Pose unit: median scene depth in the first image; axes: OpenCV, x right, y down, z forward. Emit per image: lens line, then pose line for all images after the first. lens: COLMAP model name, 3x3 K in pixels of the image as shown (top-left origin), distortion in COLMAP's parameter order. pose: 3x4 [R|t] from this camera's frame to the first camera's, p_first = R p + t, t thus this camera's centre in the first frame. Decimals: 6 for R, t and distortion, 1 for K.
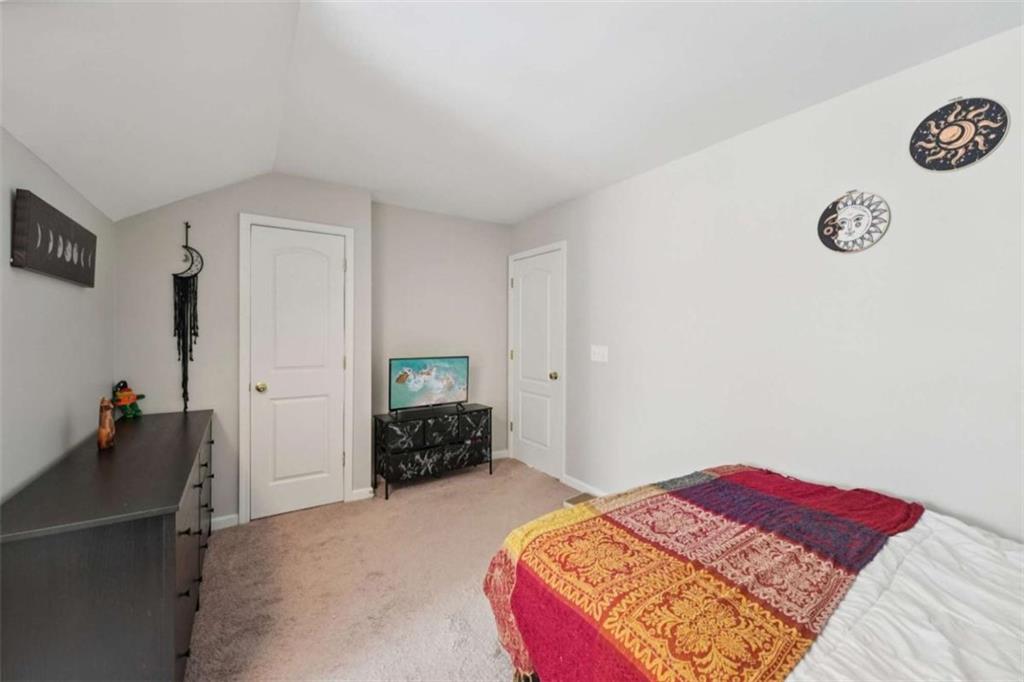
lens RADIAL K [[418.9, 0, 510.3], [0, 418.9, 339.0], [0, 0, 1]] dist [0.006657, -0.001542]
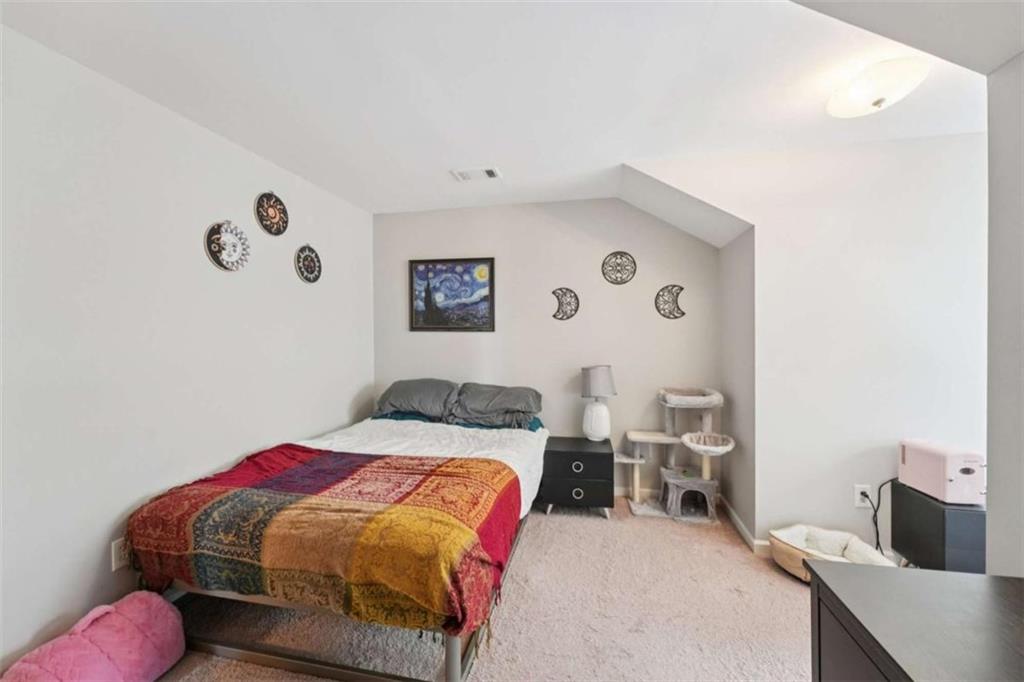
lens RADIAL K [[418.9, 0, 521.5], [0, 418.9, 334.5], [0, 0, 1]] dist [0.006657, -0.001542]
pose [[-0.723293, -0.001691, 0.690539, -0.374324], [0.020559, 0.999501, 0.023982, -0.019181], [-0.690235, 0.031542, -0.722898, 0.750227]]
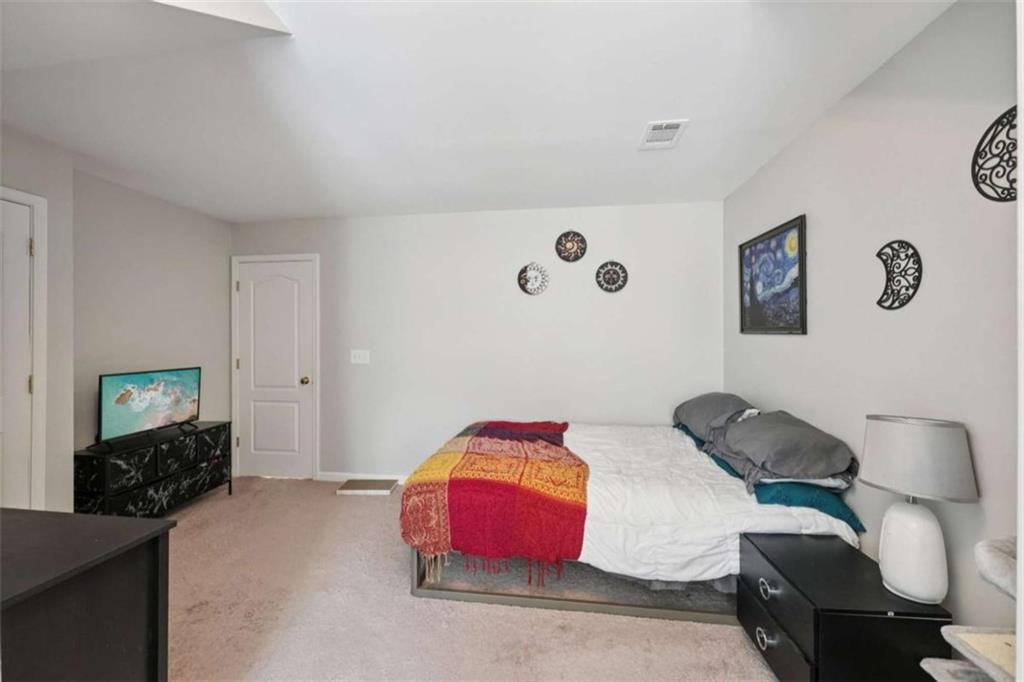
lens RADIAL K [[418.9, 0, 515.0], [0, 418.9, 337.0], [0, 0, 1]] dist [0.006657, -0.001542]
pose [[0.644922, -0.004144, 0.764237, -0.388113], [0.019510, 0.999749, -0.011043, 0.001174], [-0.763999, 0.022032, 0.644841, -0.081635]]
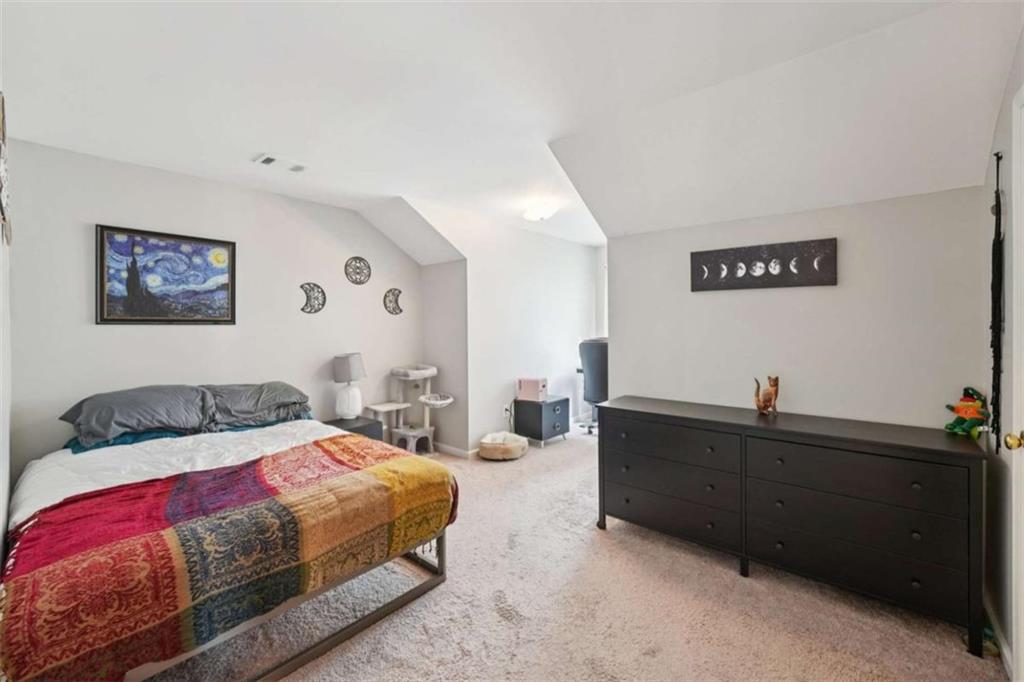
lens RADIAL K [[418.9, 0, 507.7], [0, 418.9, 324.0], [0, 0, 1]] dist [0.006657, -0.001542]
pose [[-0.957346, 0.007641, -0.288843, 0.110589], [0.000814, 0.999718, 0.023750, -0.026089], [0.288943, 0.022502, -0.957082, 1.141472]]
